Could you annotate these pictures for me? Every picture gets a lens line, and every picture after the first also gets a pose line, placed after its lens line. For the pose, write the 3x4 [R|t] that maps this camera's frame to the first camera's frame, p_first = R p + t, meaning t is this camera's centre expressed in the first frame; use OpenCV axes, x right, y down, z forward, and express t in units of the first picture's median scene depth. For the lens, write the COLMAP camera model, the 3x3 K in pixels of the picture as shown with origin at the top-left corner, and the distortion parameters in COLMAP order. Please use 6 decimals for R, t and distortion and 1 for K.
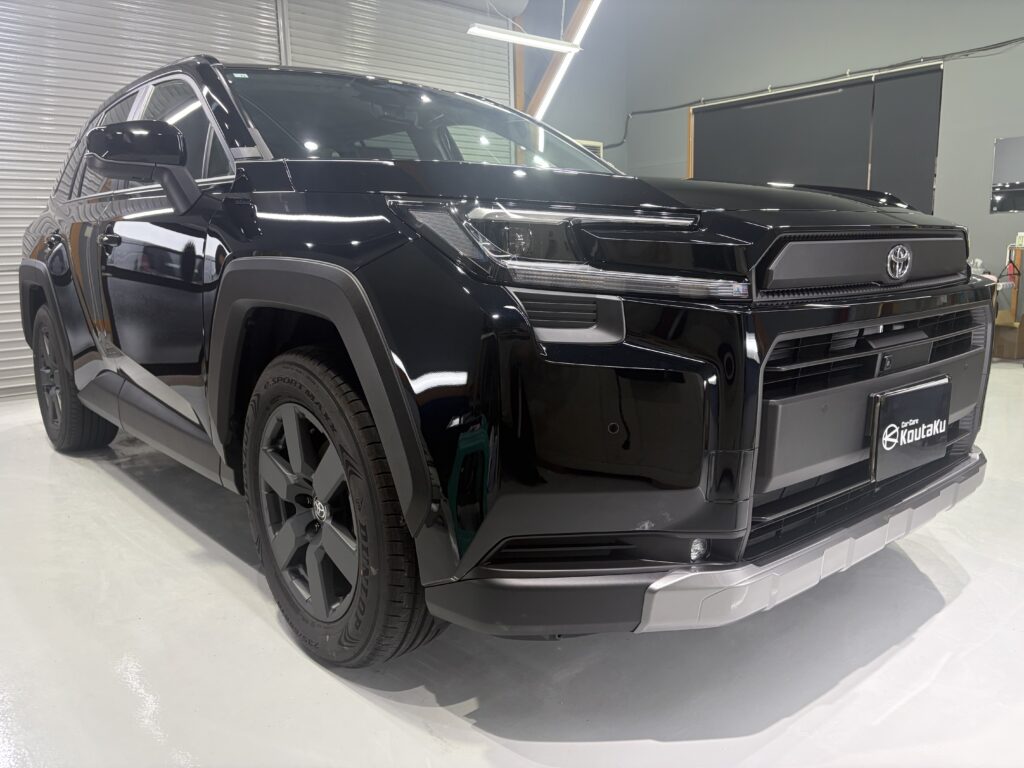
lens RADIAL K [[794.9, 0, 513.9], [0, 794.9, 387.4], [0, 0, 1]] dist [0.029398, -0.024799]
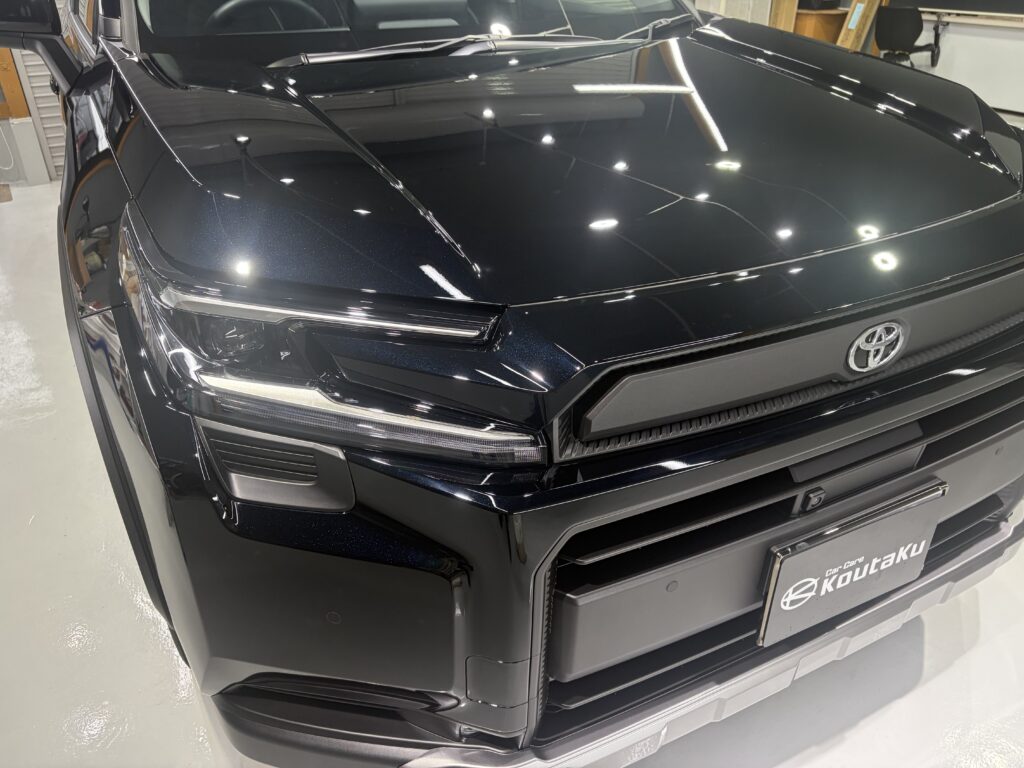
lens RADIAL K [[794.9, 0, 510.3], [0, 794.9, 382.6], [0, 0, 1]] dist [0.029398, -0.024799]
pose [[0.973442, 0.129866, -0.188534, 0.330191], [-0.059933, 0.939375, 0.337613, -0.339995], [0.220949, -0.317347, 0.922211, 0.345782]]
